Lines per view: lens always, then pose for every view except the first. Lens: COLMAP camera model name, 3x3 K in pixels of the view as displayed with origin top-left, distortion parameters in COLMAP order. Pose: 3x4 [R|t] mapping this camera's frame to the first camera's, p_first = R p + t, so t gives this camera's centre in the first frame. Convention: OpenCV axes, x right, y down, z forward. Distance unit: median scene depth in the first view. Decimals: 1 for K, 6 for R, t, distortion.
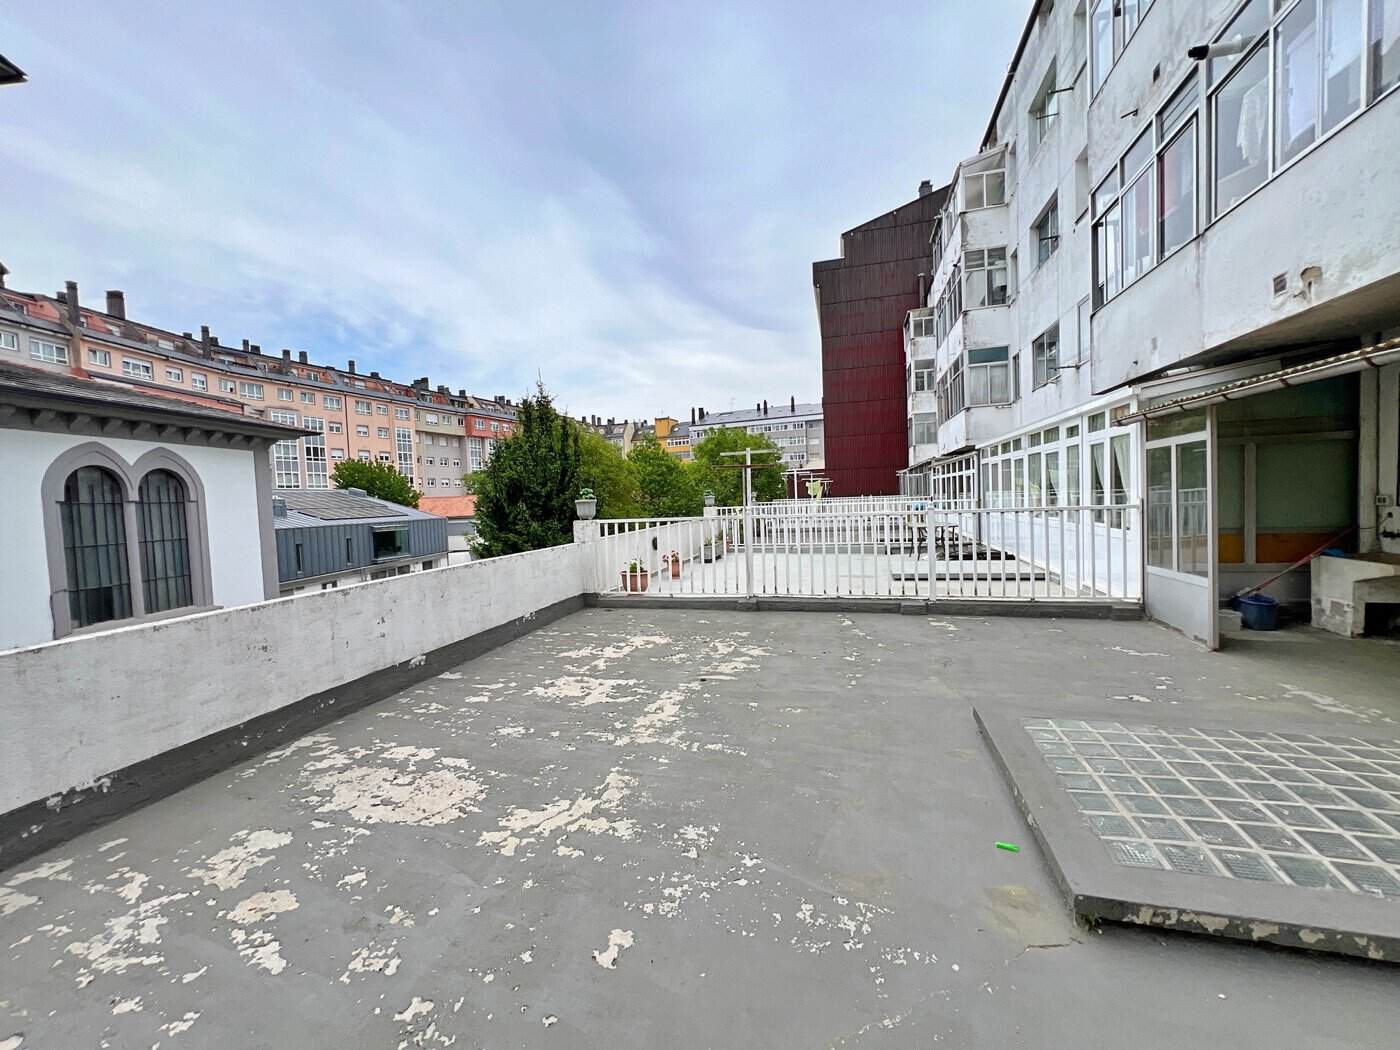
lens RADIAL K [[557.4, 0, 701.7], [0, 557.4, 523.0], [0, 0, 1]] dist [-0.003162, 0.000298]
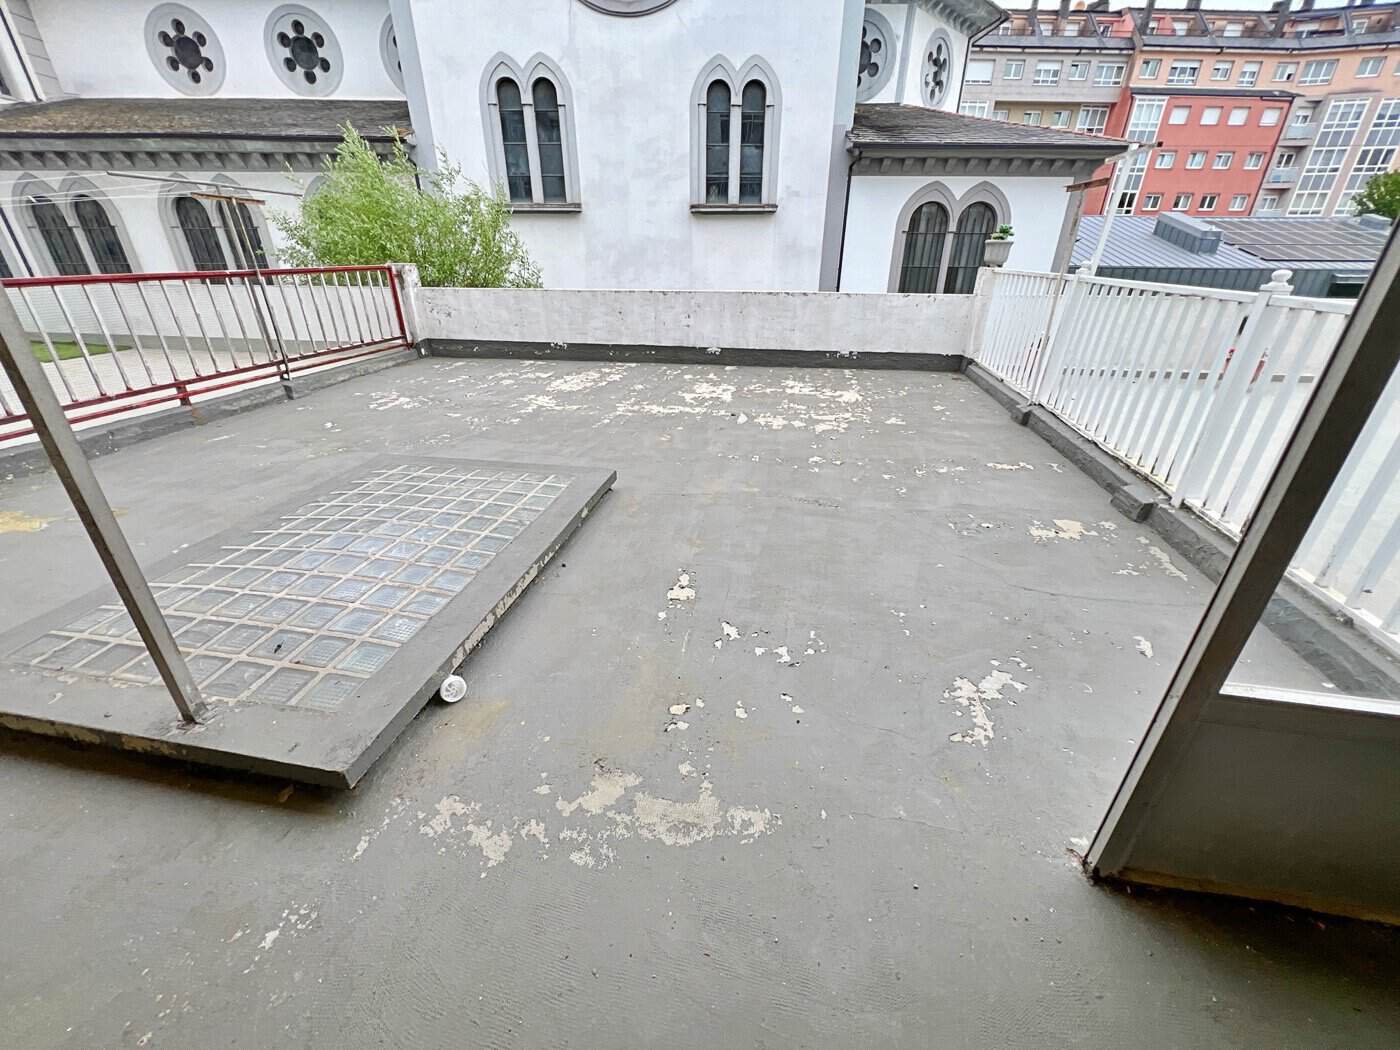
lens RADIAL K [[556.5, 0, 699.2], [0, 556.5, 525.4], [0, 0, 1]] dist [-0.003505, 0.000219]
pose [[0.099776, 0.477574, -0.872908, 0.375135], [-0.051380, 0.878588, 0.474808, -0.021610], [0.993682, -0.002525, 0.112200, 0.265696]]
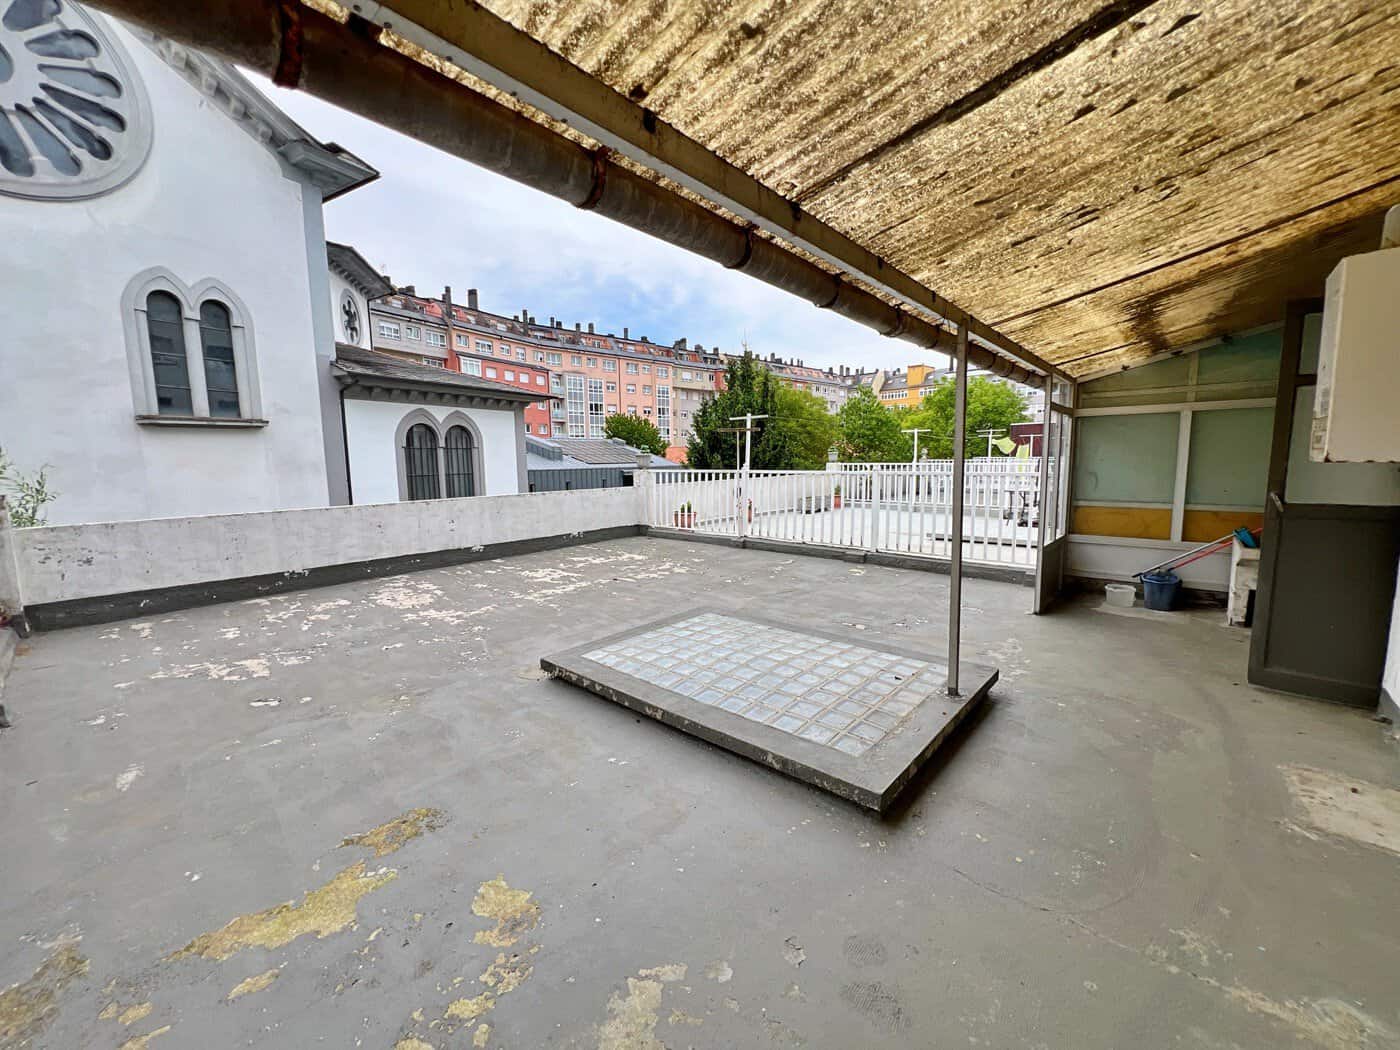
lens RADIAL K [[556.5, 0, 700.4], [0, 556.5, 524.9], [0, 0, 1]] dist [-0.003505, 0.000219]
pose [[0.900603, 0.078869, -0.427427, 0.274962], [-0.040473, 0.994344, 0.098198, -0.005279], [0.432754, -0.071138, 0.898701, -0.072462]]
